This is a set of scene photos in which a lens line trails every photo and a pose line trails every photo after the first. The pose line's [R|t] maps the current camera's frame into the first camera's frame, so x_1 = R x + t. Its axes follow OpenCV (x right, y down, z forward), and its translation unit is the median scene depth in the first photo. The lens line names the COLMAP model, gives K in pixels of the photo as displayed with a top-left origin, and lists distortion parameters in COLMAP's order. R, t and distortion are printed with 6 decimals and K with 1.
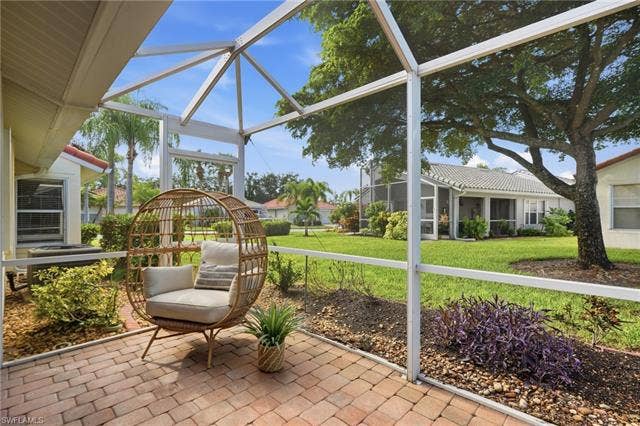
lens RADIAL K [[305.8, 0, 318.3], [0, 305.8, 213.5], [0, 0, 1]] dist [-0.003377, 0.000563]
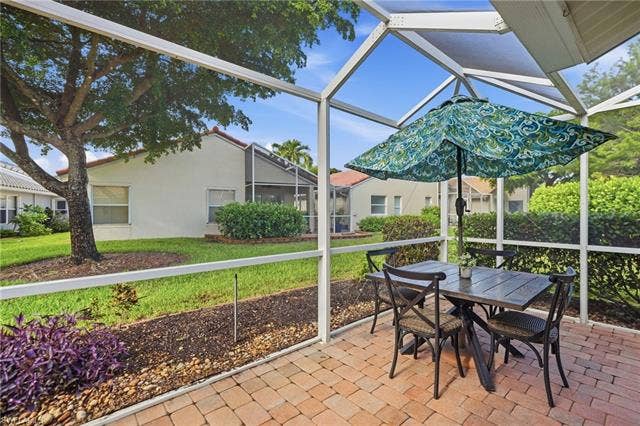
lens RADIAL K [[305.8, 0, 318.3], [0, 305.8, 213.5], [0, 0, 1]] dist [-0.003377, 0.000563]
pose [[0.042139, -0.009242, 0.999069, -0.131546], [-0.001327, 0.999956, 0.009306, -0.002054], [-0.999111, -0.001718, 0.042125, 0.138970]]
